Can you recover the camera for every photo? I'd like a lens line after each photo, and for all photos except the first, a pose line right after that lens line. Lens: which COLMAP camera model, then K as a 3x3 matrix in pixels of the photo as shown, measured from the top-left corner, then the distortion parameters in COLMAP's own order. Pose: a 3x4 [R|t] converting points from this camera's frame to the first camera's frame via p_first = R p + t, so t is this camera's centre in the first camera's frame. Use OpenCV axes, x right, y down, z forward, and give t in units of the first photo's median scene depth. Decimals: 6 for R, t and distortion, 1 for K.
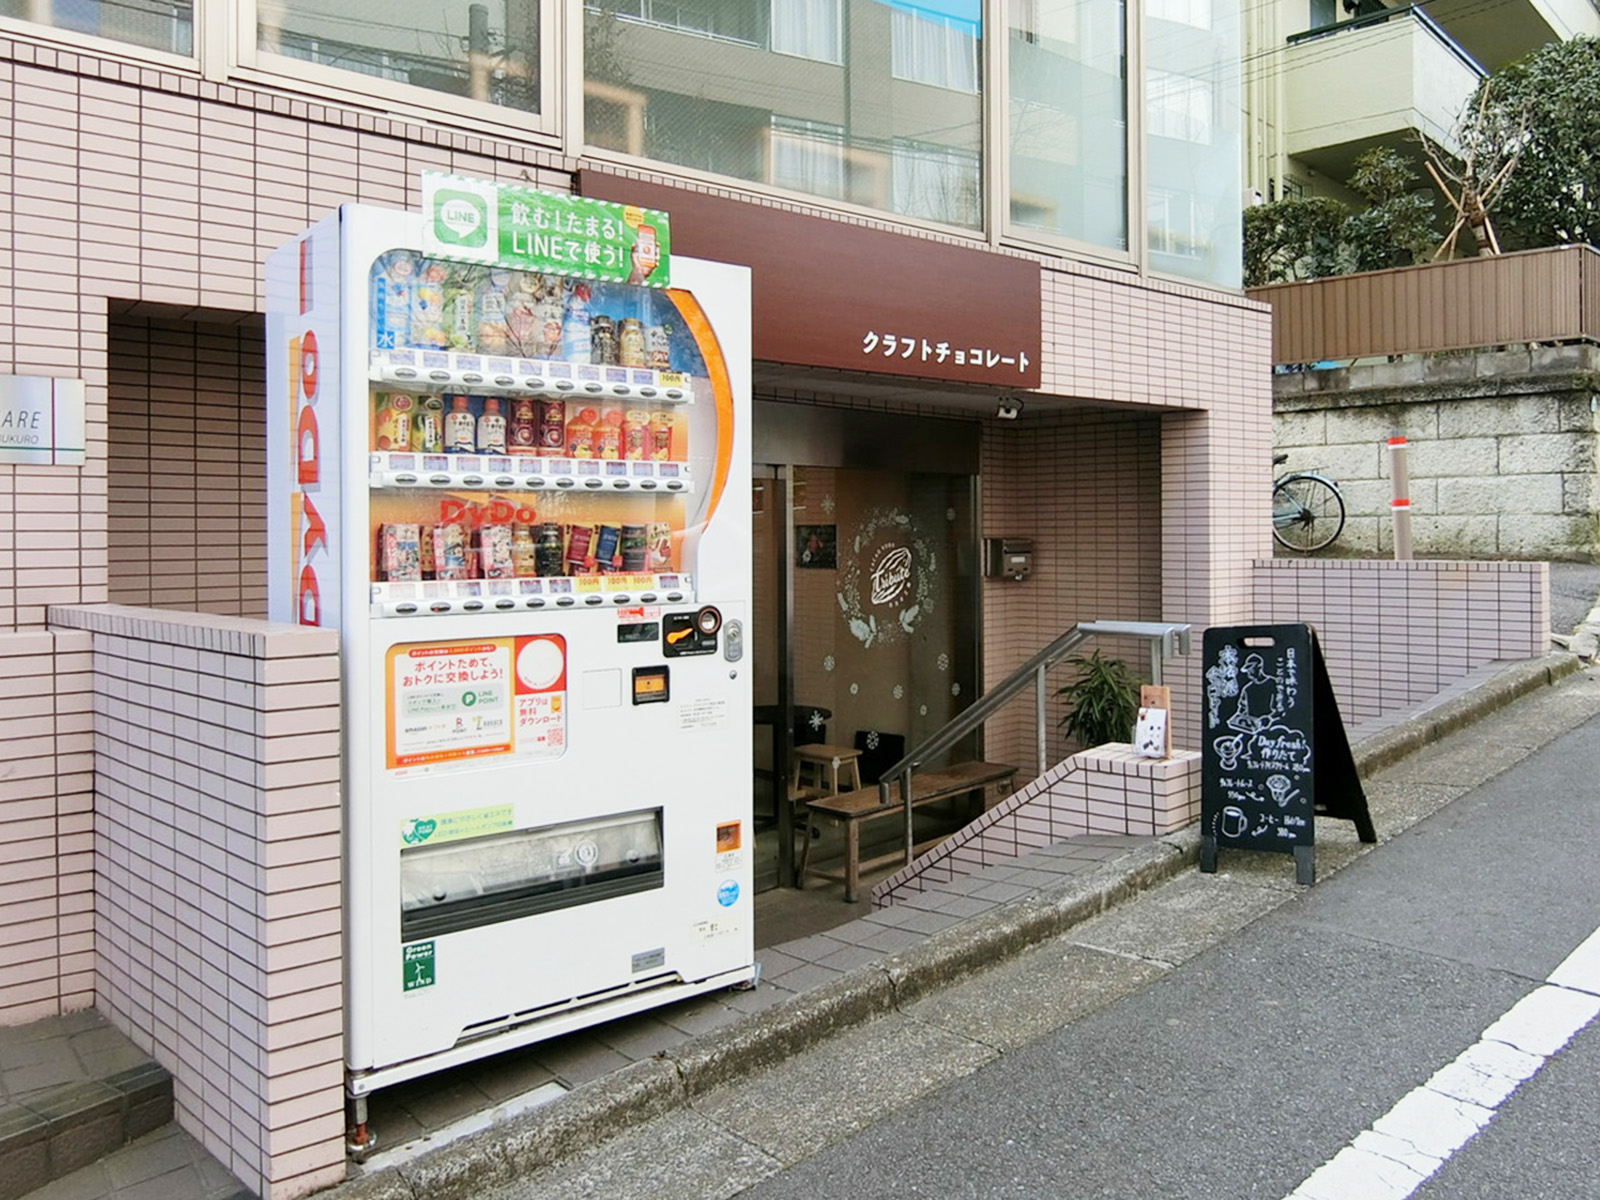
lens RADIAL K [[998.6, 0, 808.2], [0, 998.6, 547.6], [0, 0, 1]] dist [-0.022678, -0.002894]
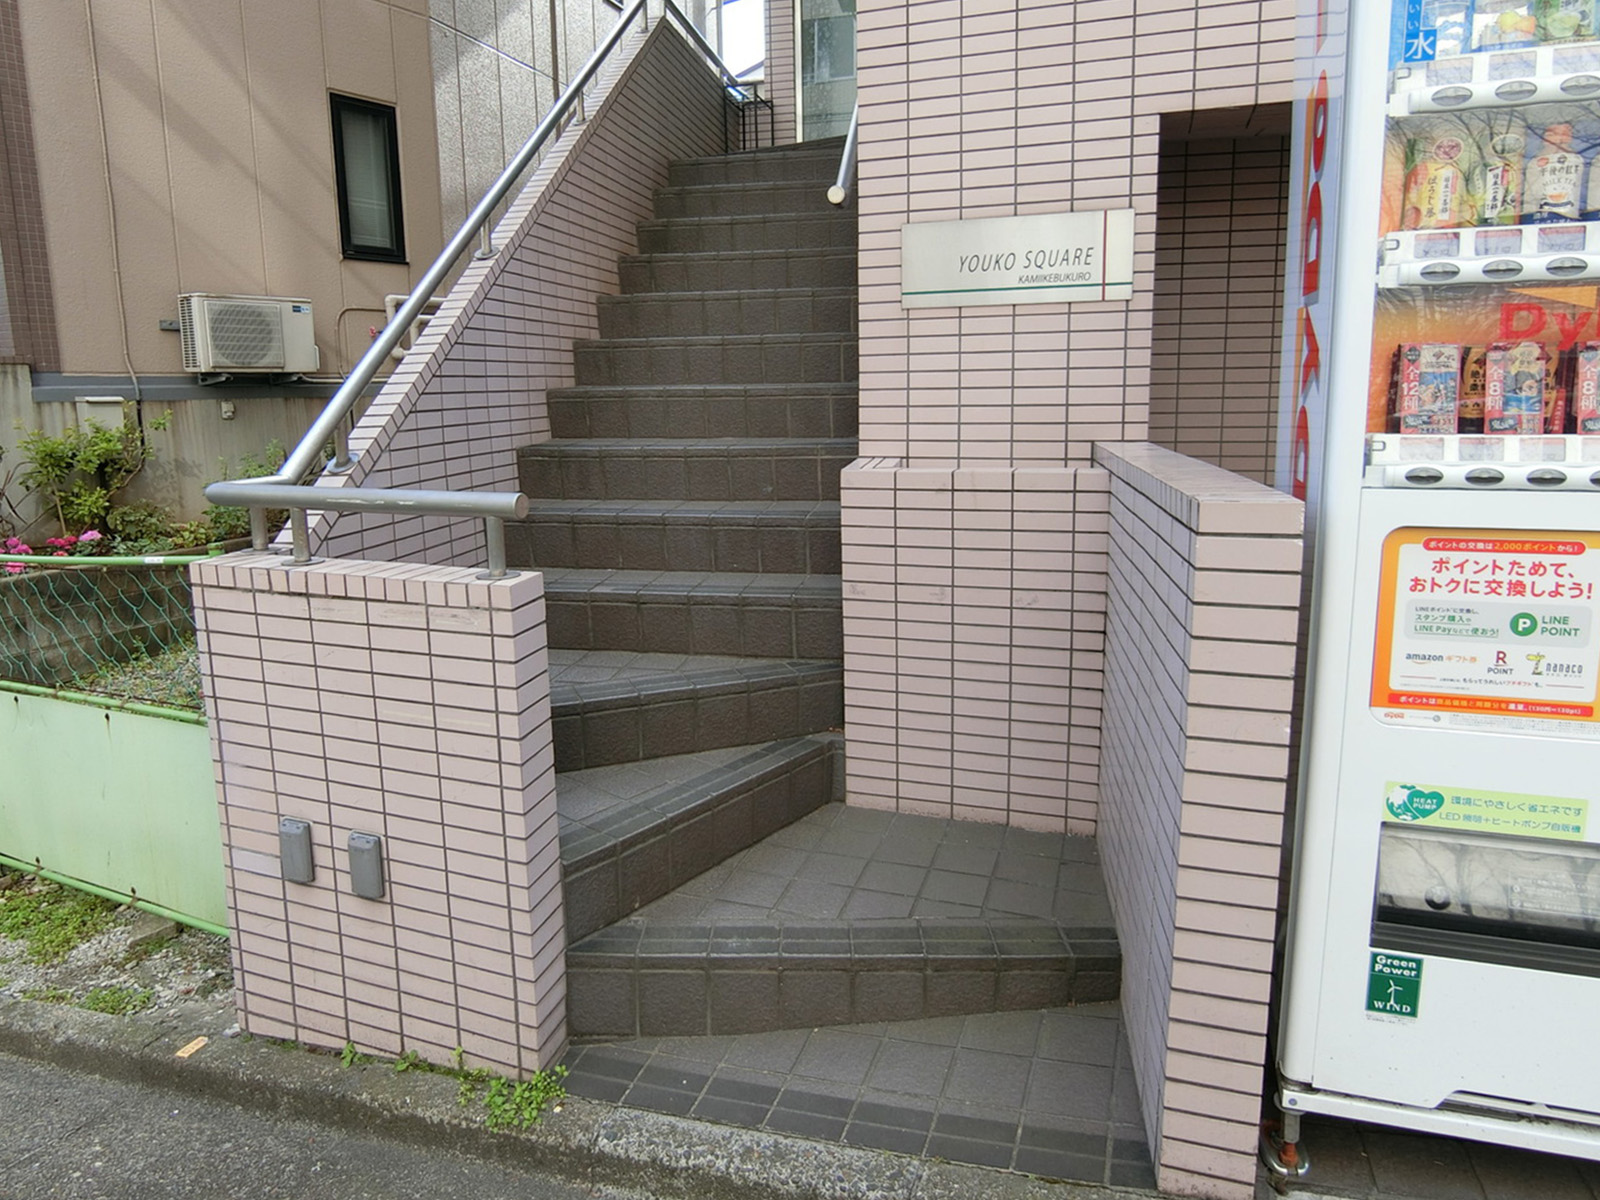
lens RADIAL K [[998.6, 0, 808.2], [0, 998.6, 547.6], [0, 0, 1]] dist [-0.022678, -0.002894]
pose [[0.522265, 0.130727, -0.842704, -0.060092], [0.007889, 0.987398, 0.158063, 0.002040], [0.852747, -0.089198, 0.514652, 0.307566]]
